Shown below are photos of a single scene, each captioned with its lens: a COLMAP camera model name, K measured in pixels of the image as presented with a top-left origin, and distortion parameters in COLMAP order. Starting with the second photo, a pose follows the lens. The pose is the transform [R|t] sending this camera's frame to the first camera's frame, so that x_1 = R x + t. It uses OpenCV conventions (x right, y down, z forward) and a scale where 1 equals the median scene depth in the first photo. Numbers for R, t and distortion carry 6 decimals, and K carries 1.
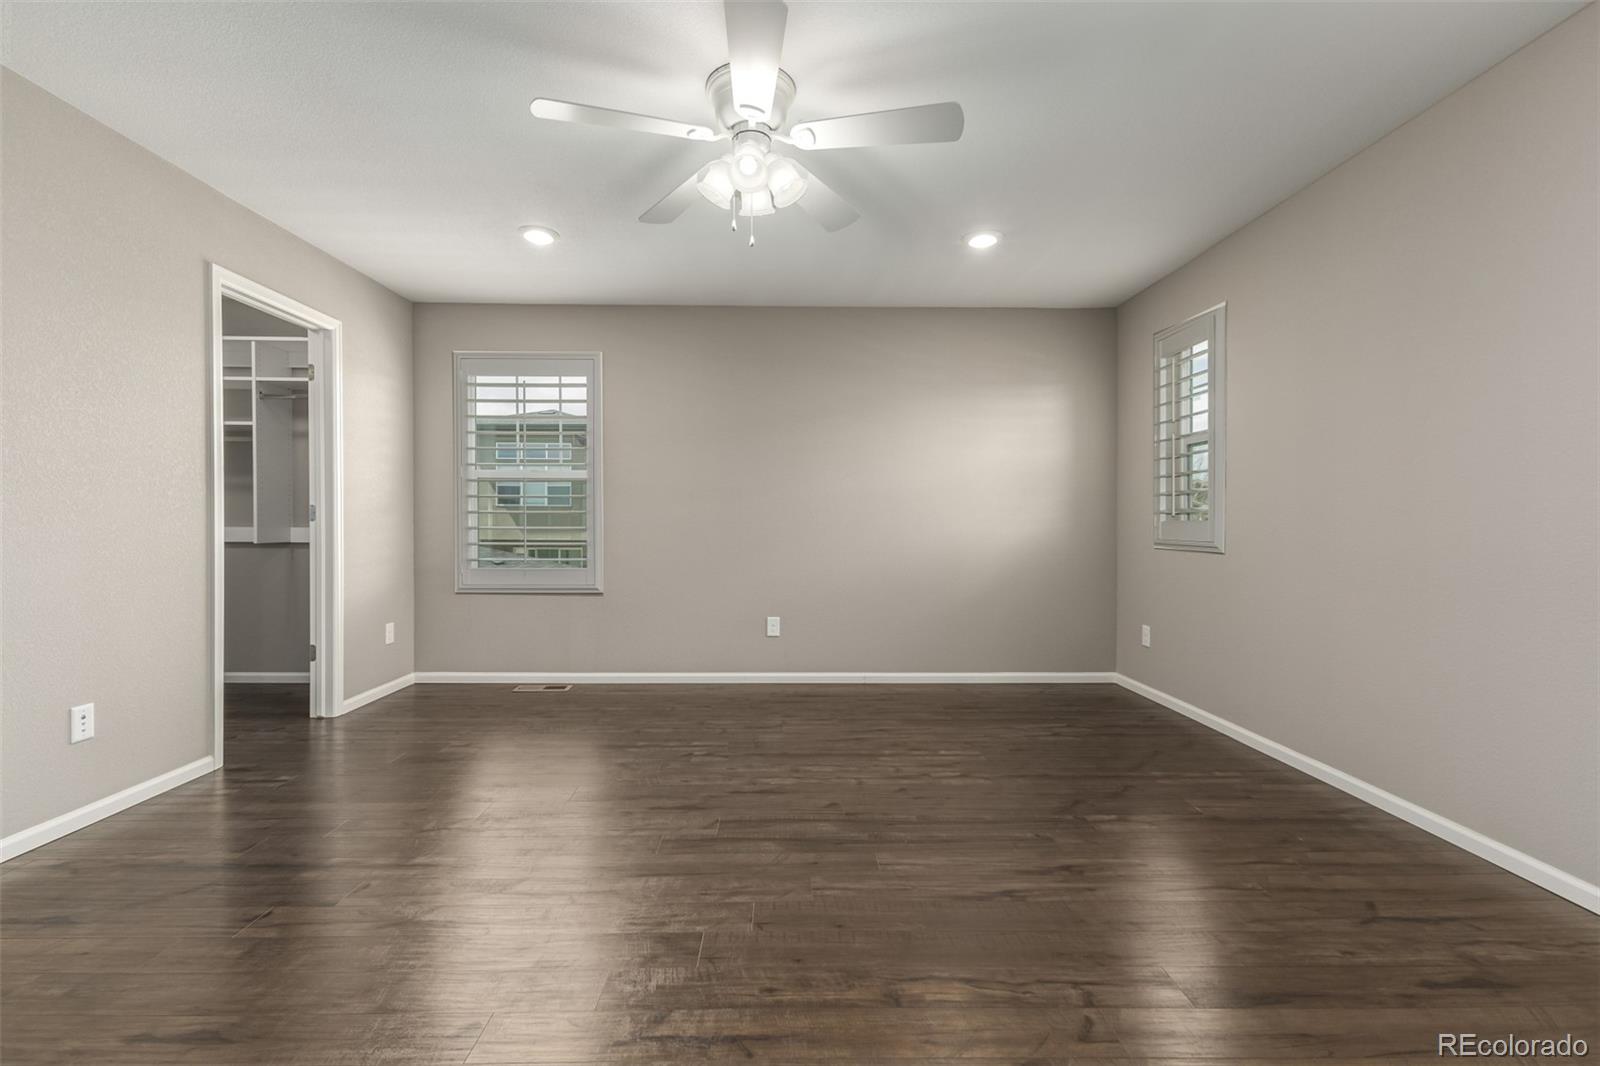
lens RADIAL K [[694.3, 0, 798.5], [0, 694.3, 526.4], [0, 0, 1]] dist [0.006194, -0.001606]
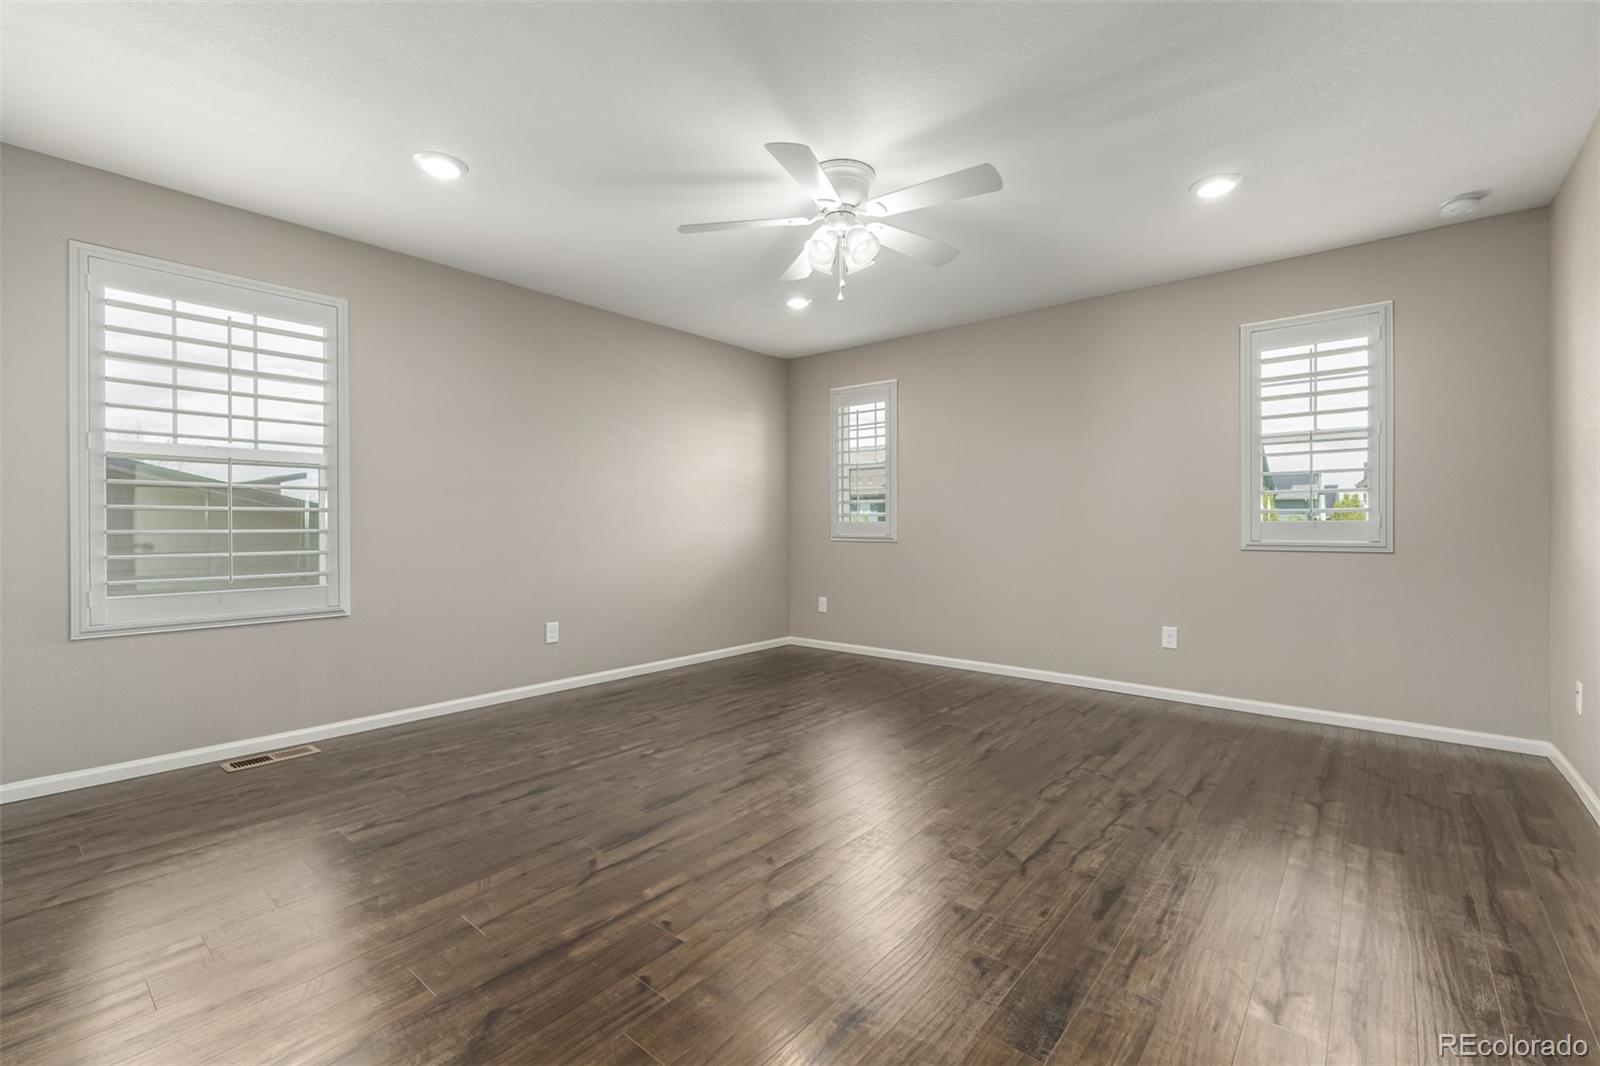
lens RADIAL K [[694.3, 0, 802.5], [0, 694.3, 540.4], [0, 0, 1]] dist [0.006194, -0.001606]
pose [[0.646544, -0.018832, 0.762644, -0.721055], [0.003843, 0.999763, 0.021429, -0.002171], [-0.762867, -0.010924, 0.646463, 0.169089]]
